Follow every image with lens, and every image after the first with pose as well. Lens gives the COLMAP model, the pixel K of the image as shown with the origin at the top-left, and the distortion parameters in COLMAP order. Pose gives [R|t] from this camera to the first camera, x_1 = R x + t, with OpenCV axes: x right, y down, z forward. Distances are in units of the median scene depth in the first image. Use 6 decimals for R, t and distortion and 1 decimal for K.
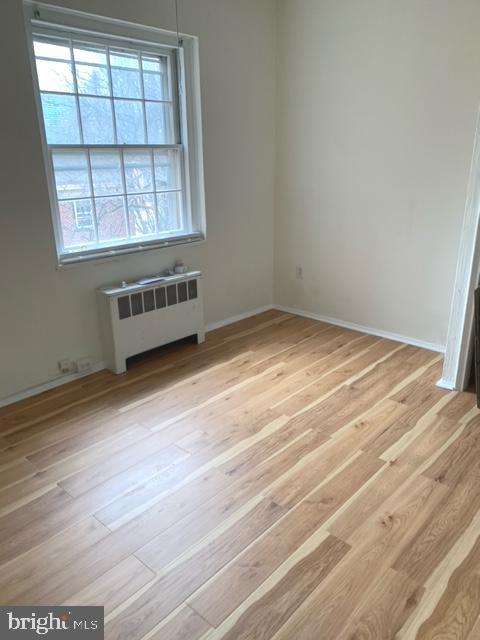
lens RADIAL K [[490.2, 0, 240.0], [0, 490.2, 320.0], [0, 0, 1]] dist [0.096705, -0.173315]
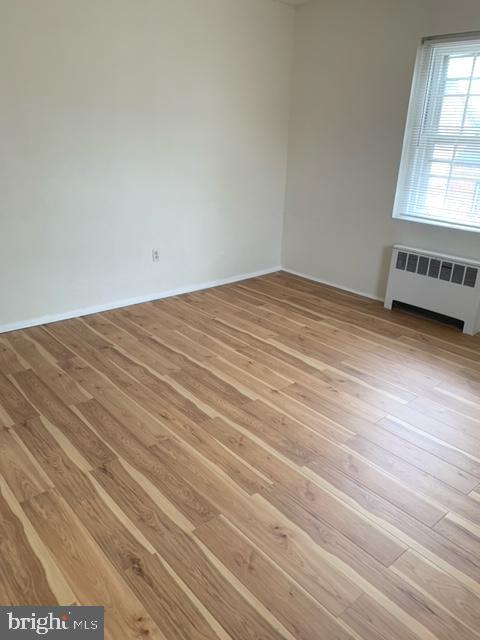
lens RADIAL K [[490.2, 0, 240.0], [0, 490.2, 320.0], [0, 0, 1]] dist [0.096705, -0.173315]
pose [[-0.119268, 0.373689, -0.919854, 1.031400], [-0.336816, 0.856300, 0.391542, -0.249390], [0.933986, 0.356520, 0.023735, 0.604001]]
